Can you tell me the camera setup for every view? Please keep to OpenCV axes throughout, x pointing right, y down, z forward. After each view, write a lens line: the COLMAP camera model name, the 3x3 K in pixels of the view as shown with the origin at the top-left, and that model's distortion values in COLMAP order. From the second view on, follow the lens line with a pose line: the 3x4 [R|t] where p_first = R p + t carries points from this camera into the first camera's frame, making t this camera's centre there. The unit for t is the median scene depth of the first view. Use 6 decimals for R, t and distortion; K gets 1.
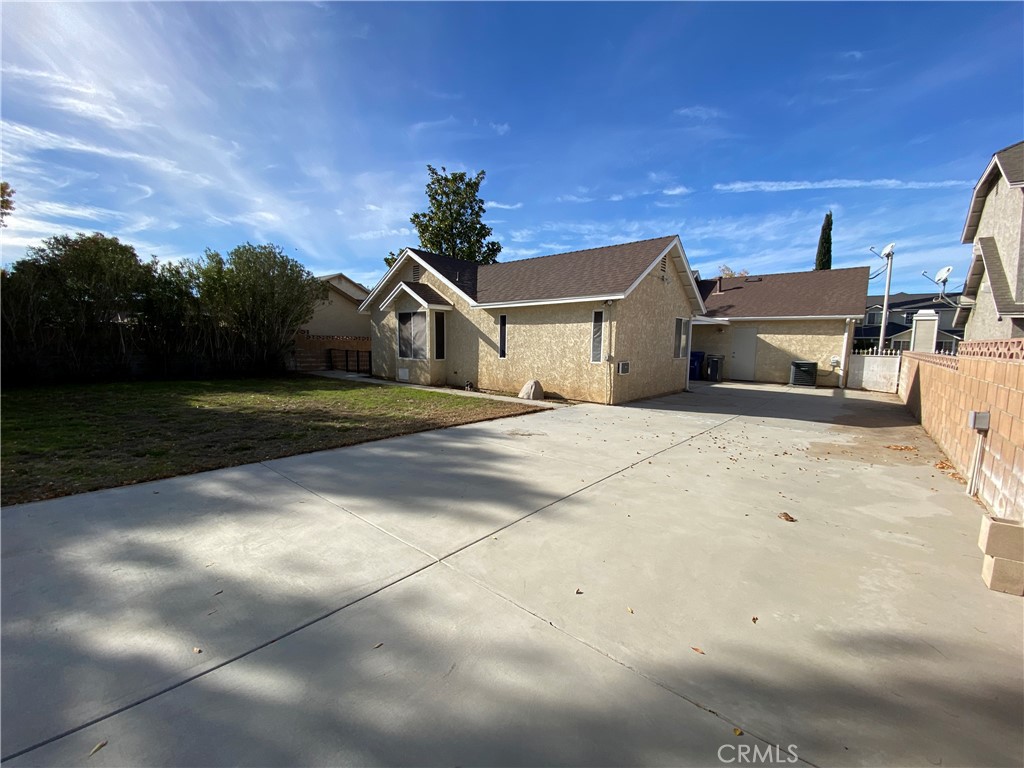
lens RADIAL K [[411.6, 0, 507.7], [0, 411.6, 386.7], [0, 0, 1]] dist [0.008602, -0.015041]
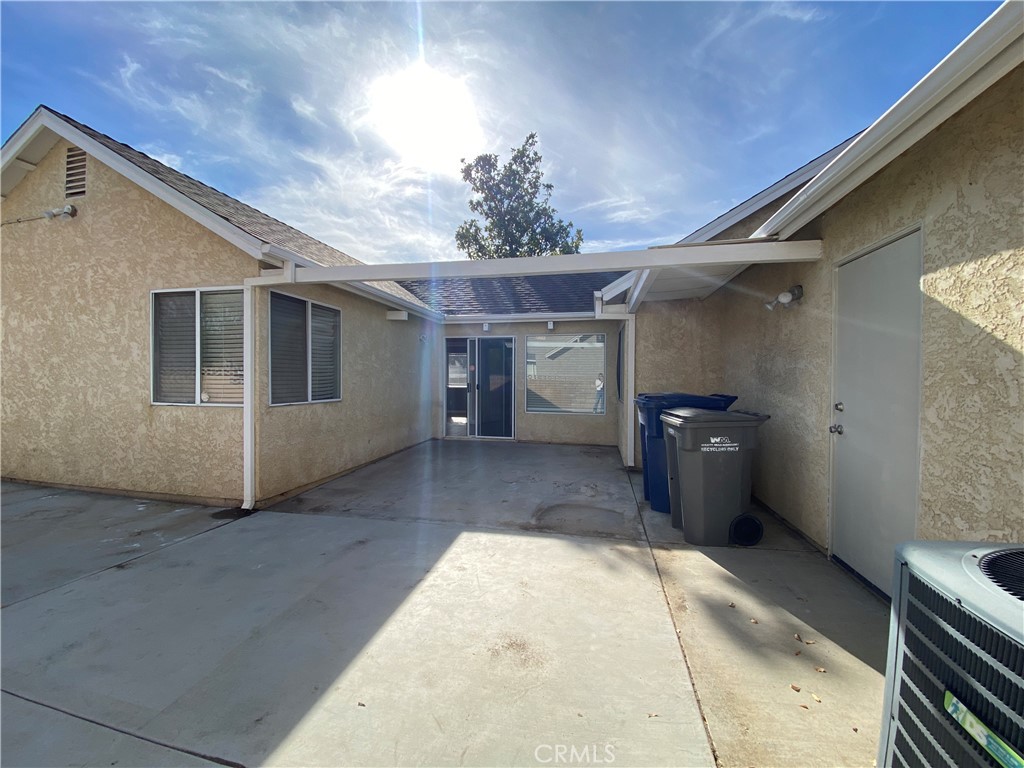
lens RADIAL K [[431.4, 0, 514.0], [0, 431.4, 387.5], [0, 0, 1]] dist [-0.011988, -0.000689]
pose [[0.474144, -0.002125, -0.880445, 0.982218], [-0.096342, 0.993867, -0.054282, -0.101531], [0.875160, 0.110561, 0.471032, 1.217025]]
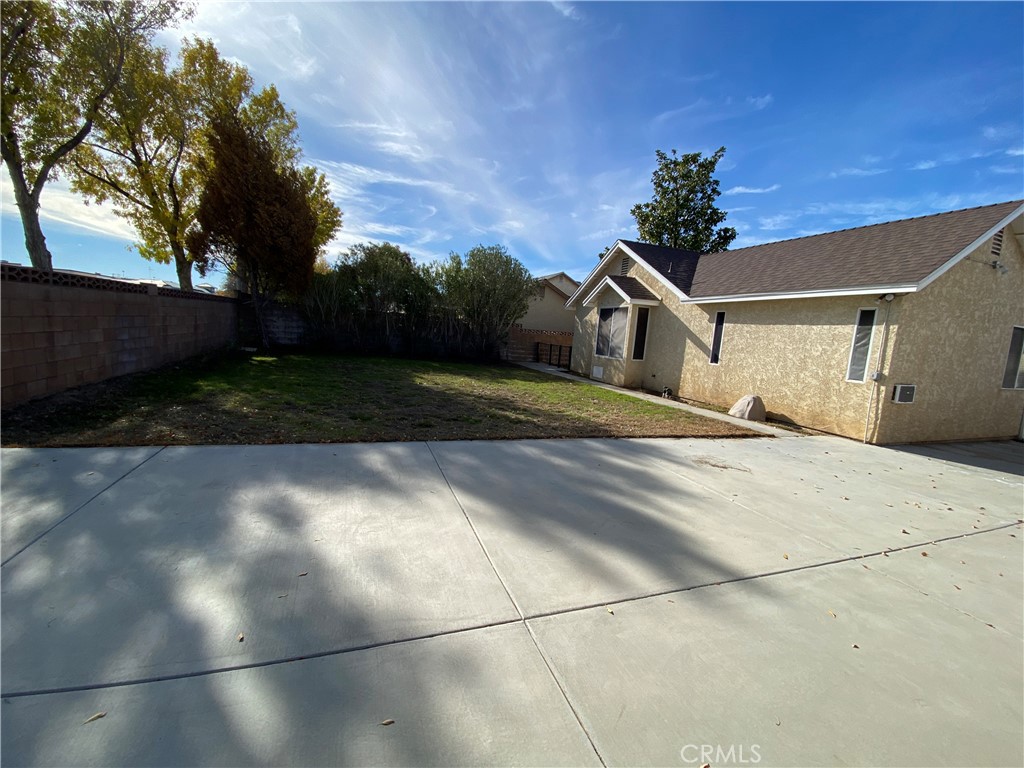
lens RADIAL K [[411.6, 0, 508.6], [0, 411.6, 387.3], [0, 0, 1]] dist [0.008602, -0.015041]
pose [[0.870934, 0.112075, -0.478449, 0.030945], [-0.109573, 0.993423, 0.033247, -0.006014], [0.479029, 0.023469, 0.877485, 0.077271]]
